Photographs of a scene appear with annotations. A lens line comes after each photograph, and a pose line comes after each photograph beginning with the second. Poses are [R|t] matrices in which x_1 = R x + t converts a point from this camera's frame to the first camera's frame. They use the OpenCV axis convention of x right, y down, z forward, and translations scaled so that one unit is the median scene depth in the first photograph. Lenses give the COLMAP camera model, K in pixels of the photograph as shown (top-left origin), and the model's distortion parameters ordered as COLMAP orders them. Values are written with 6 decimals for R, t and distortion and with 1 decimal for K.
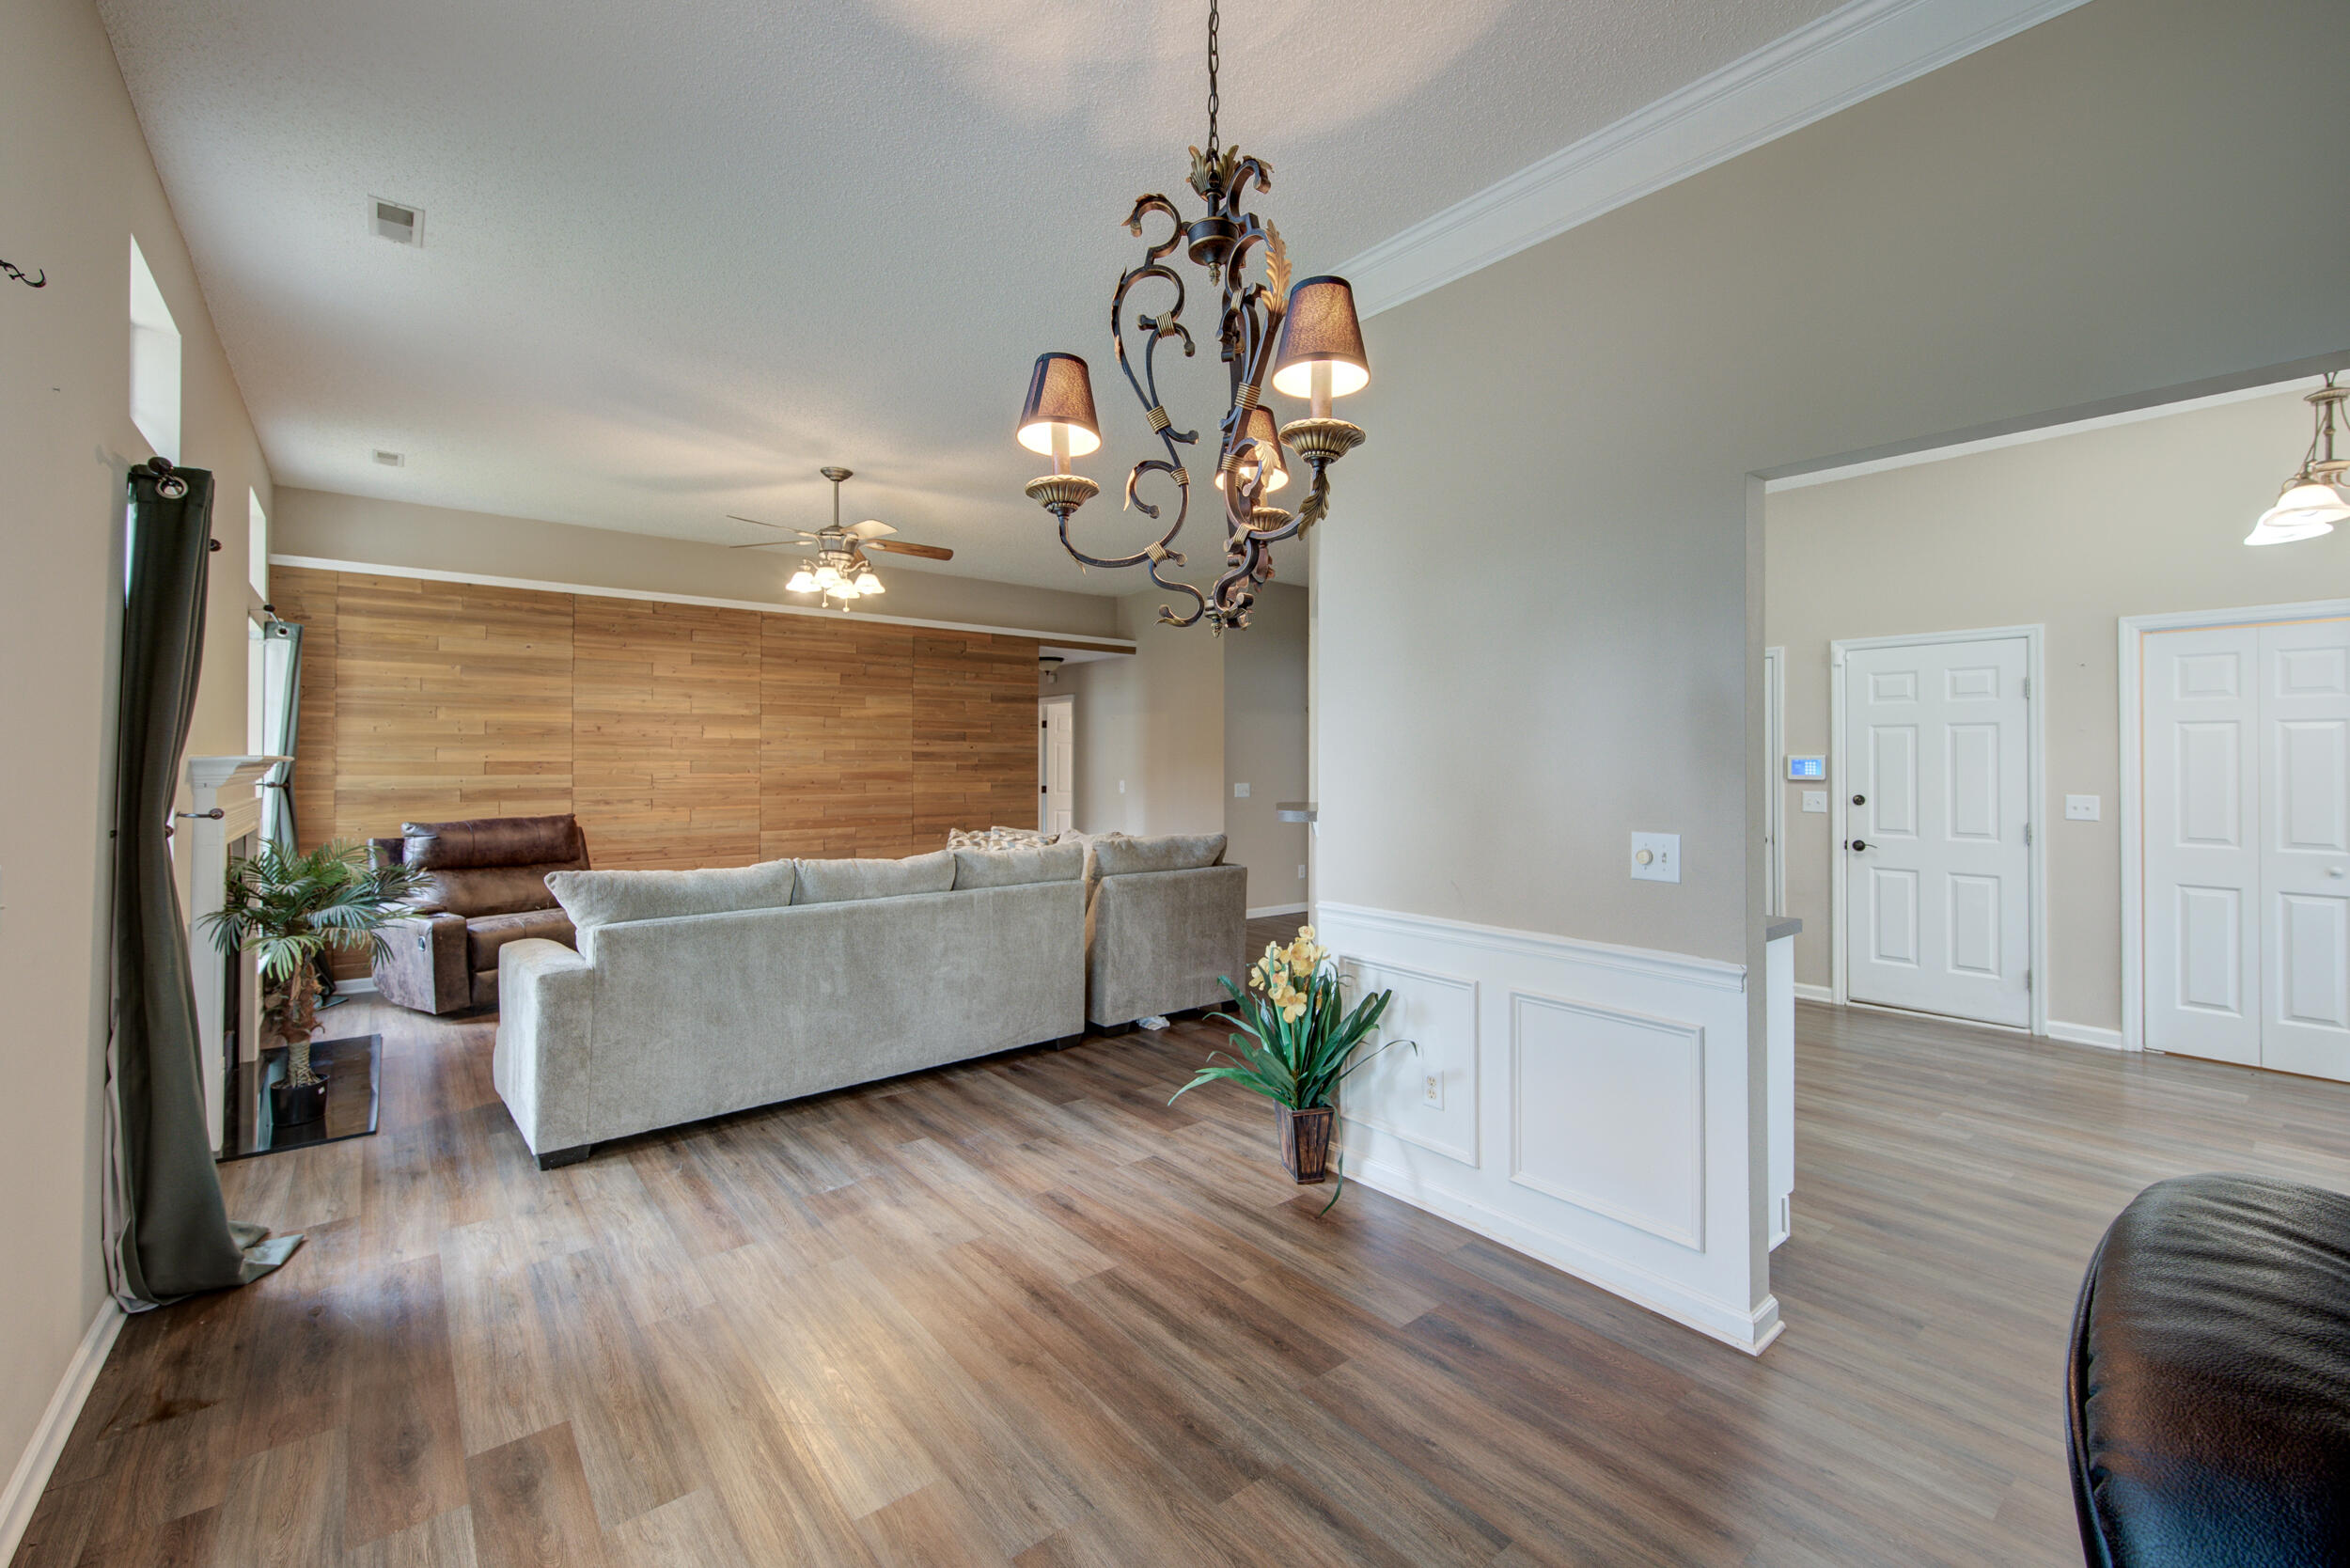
lens RADIAL K [[971.1, 0, 1184.1], [0, 971.1, 750.7], [0, 0, 1]] dist [0.008237, -0.004108]
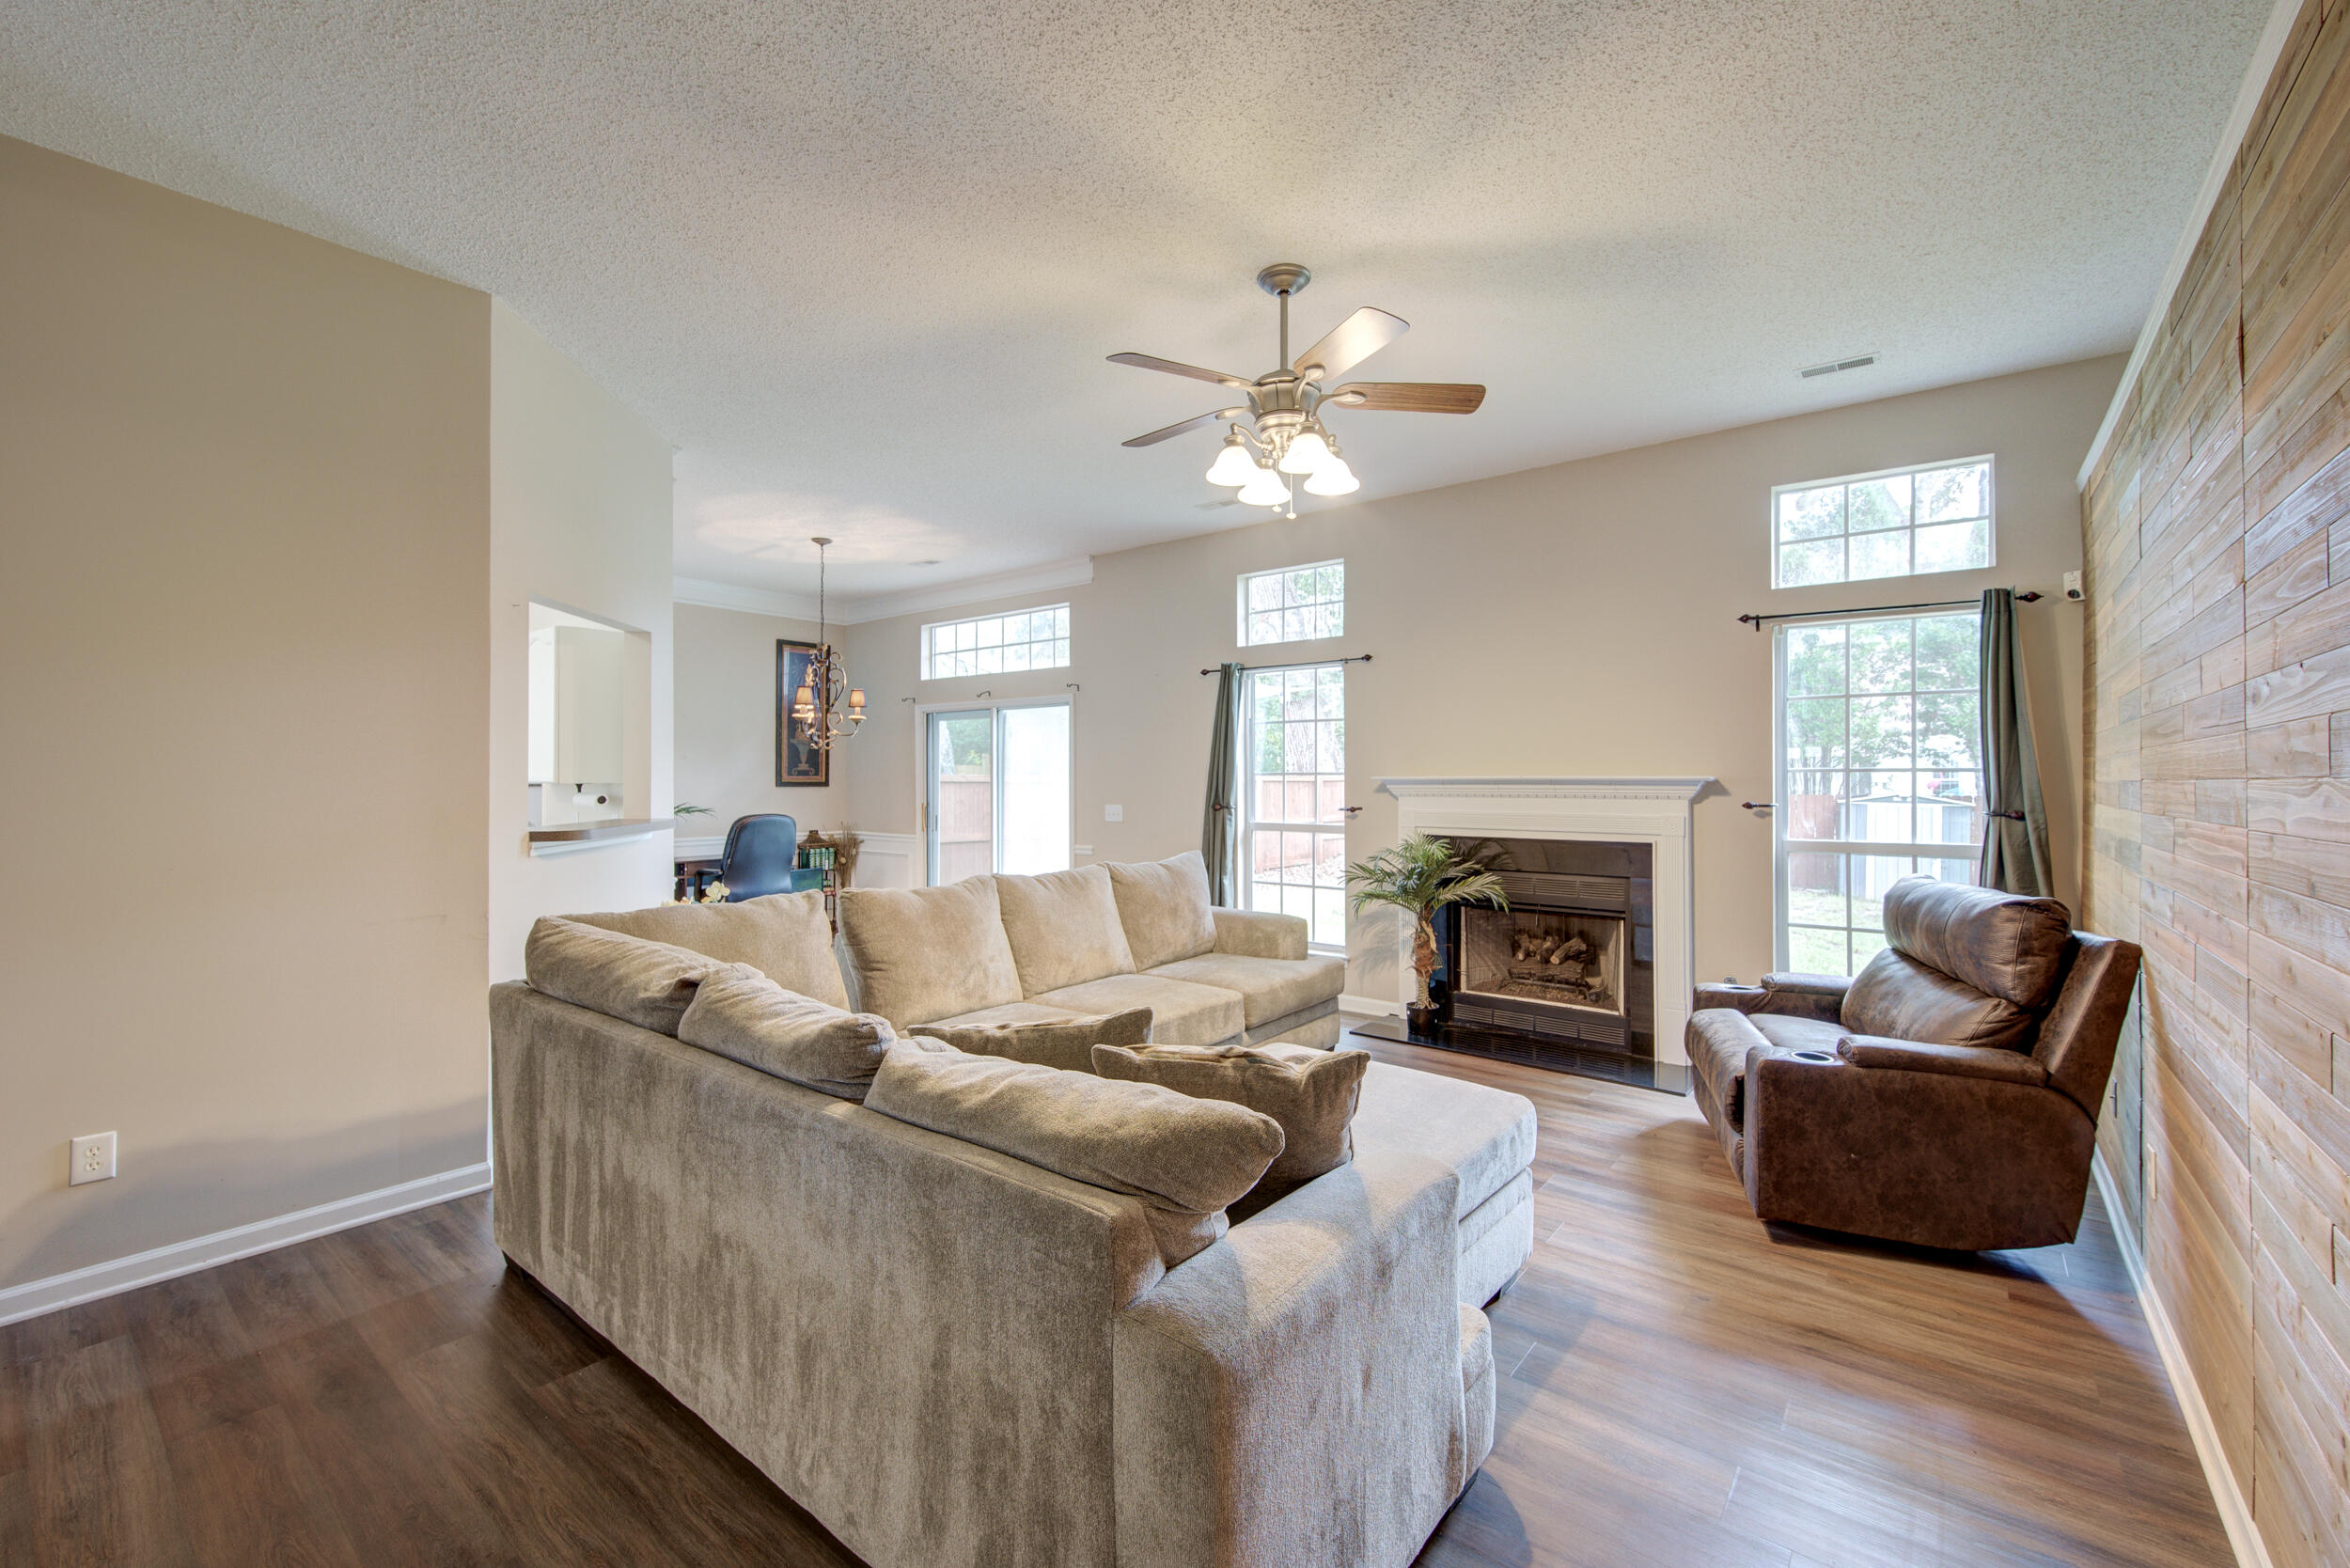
lens RADIAL K [[971.1, 0, 1180.4], [0, 971.1, 771.7], [0, 0, 1]] dist [0.008237, -0.004108]
pose [[-0.978377, -0.003365, -0.206801, -0.171213], [0.001019, 0.999777, -0.021090, 0.017631], [0.206826, -0.020845, -0.978156, 1.488307]]
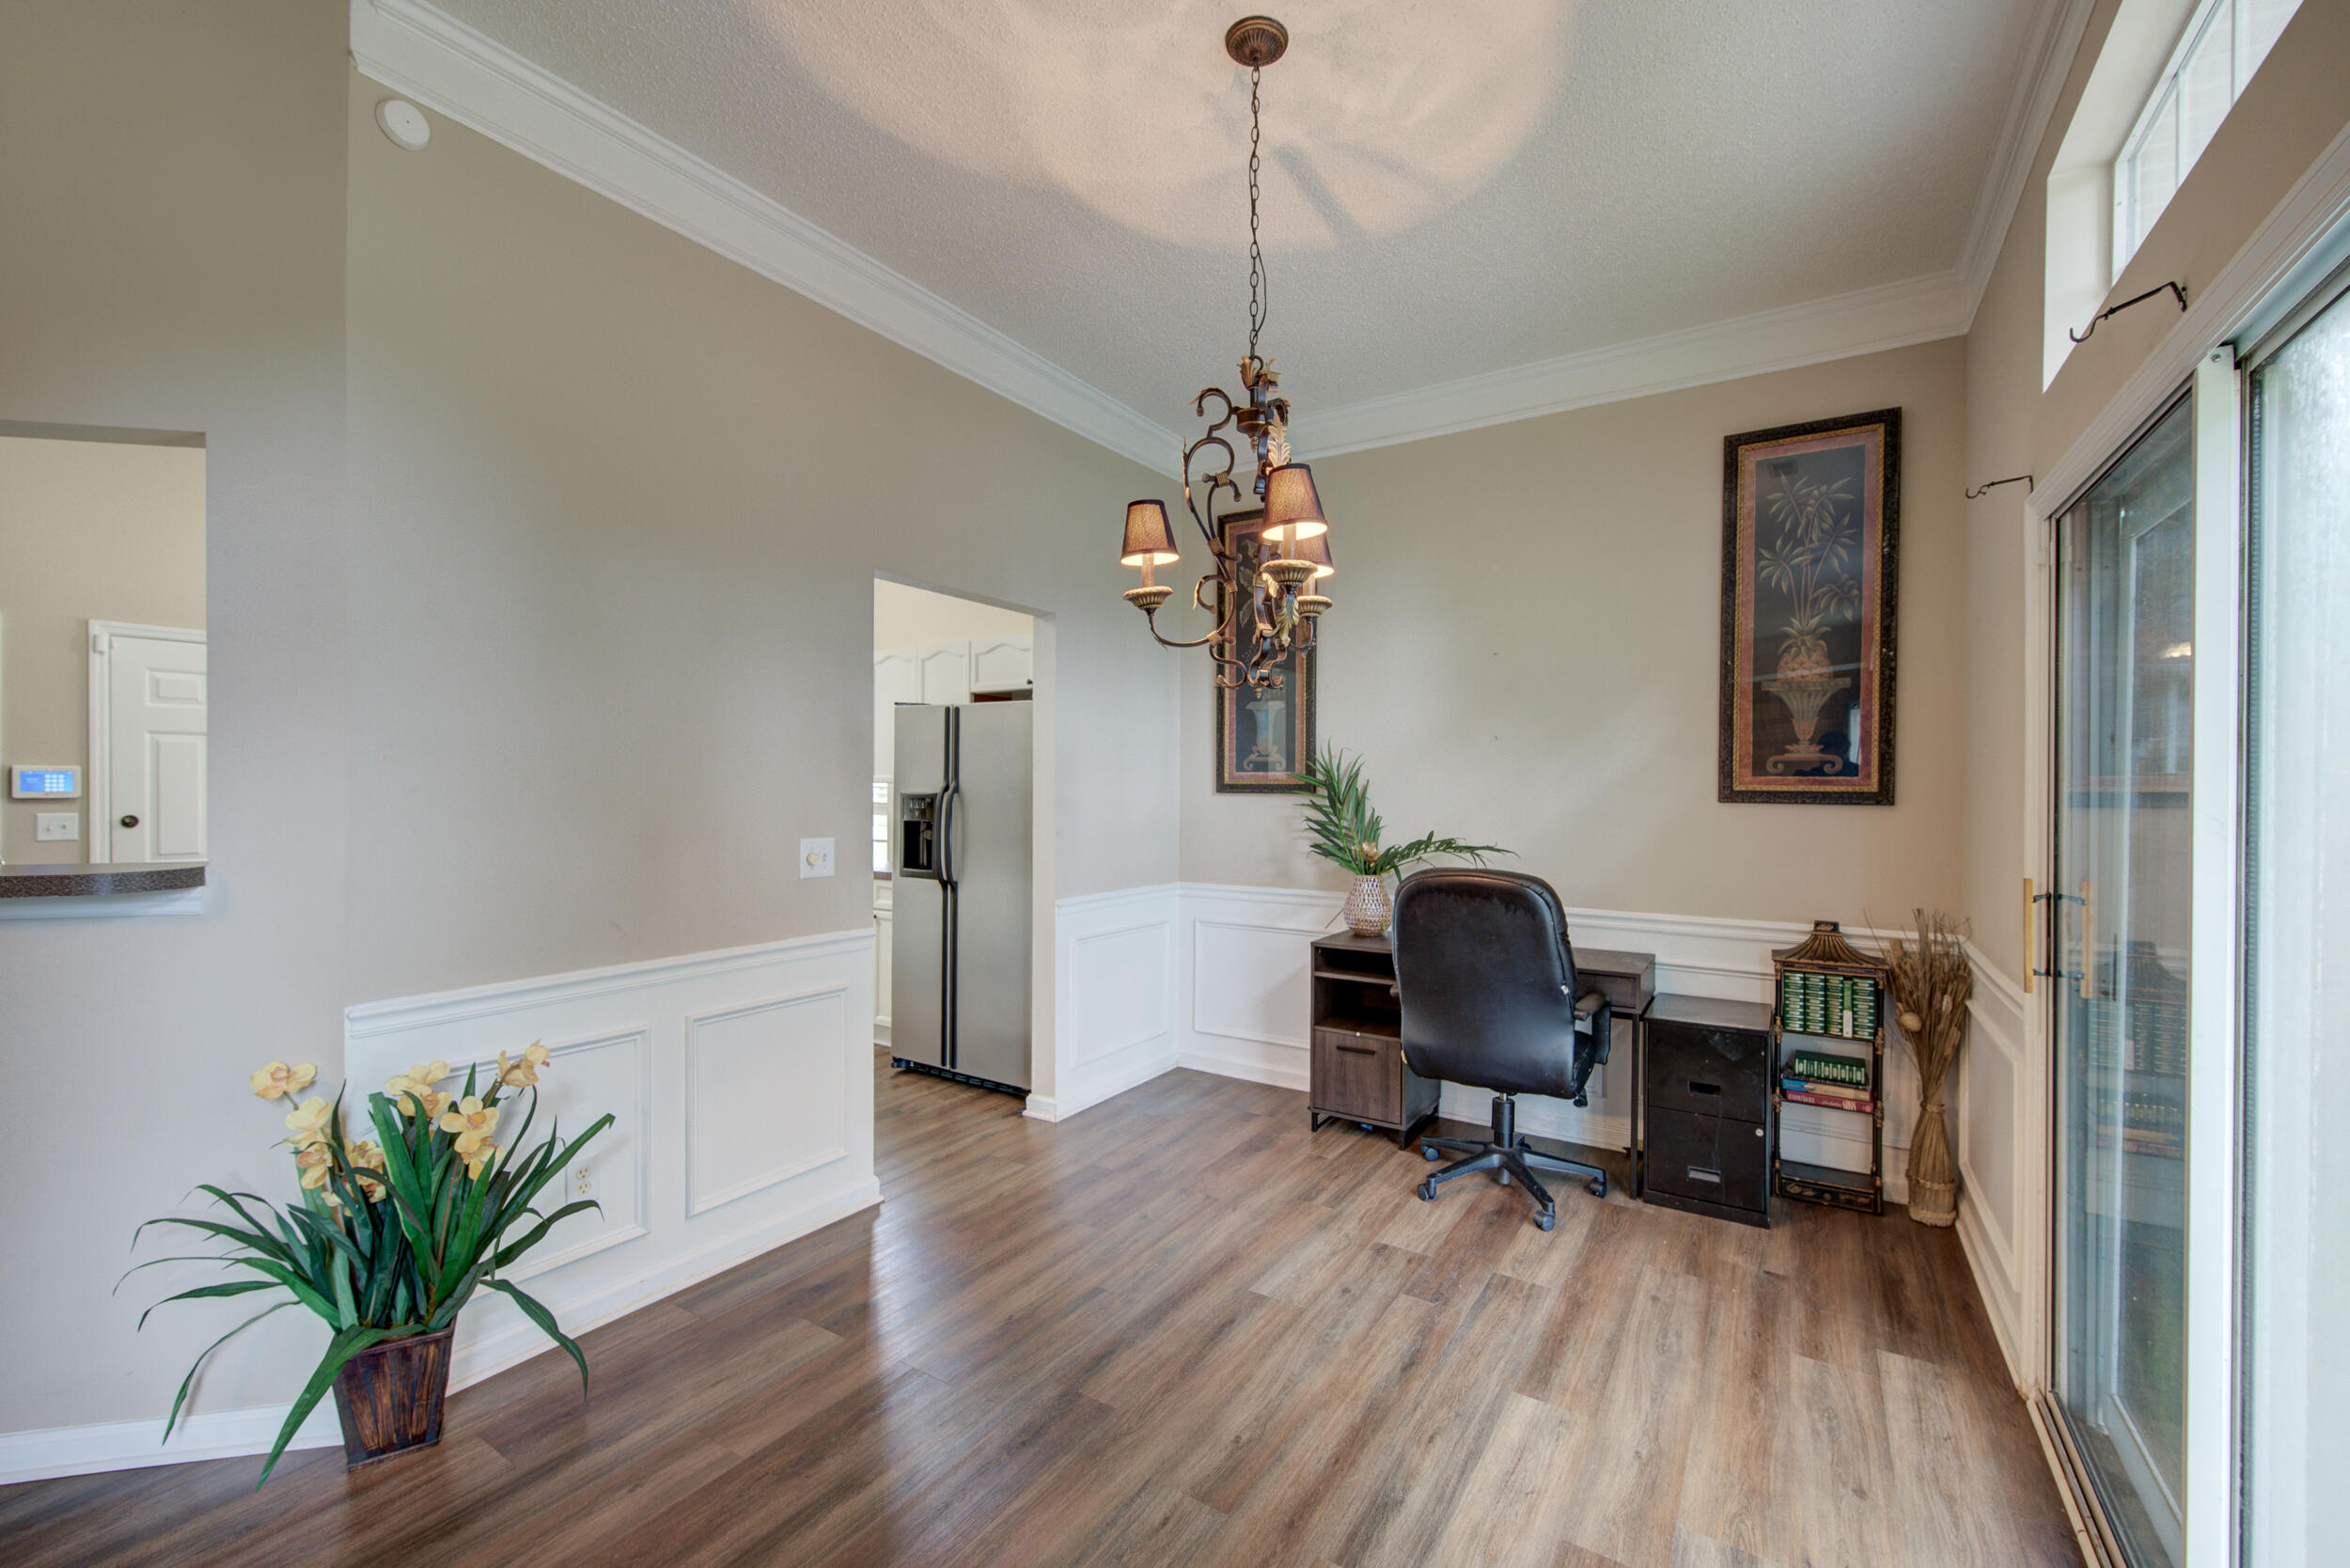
lens RADIAL K [[971.1, 0, 1185.8], [0, 971.1, 787.2], [0, 0, 1]] dist [0.008237, -0.004108]
pose [[-0.317191, -0.007785, 0.948330, -0.344153], [-0.017910, 0.999837, 0.002218, 0.004239], [-0.948193, -0.016281, -0.317279, 0.405497]]
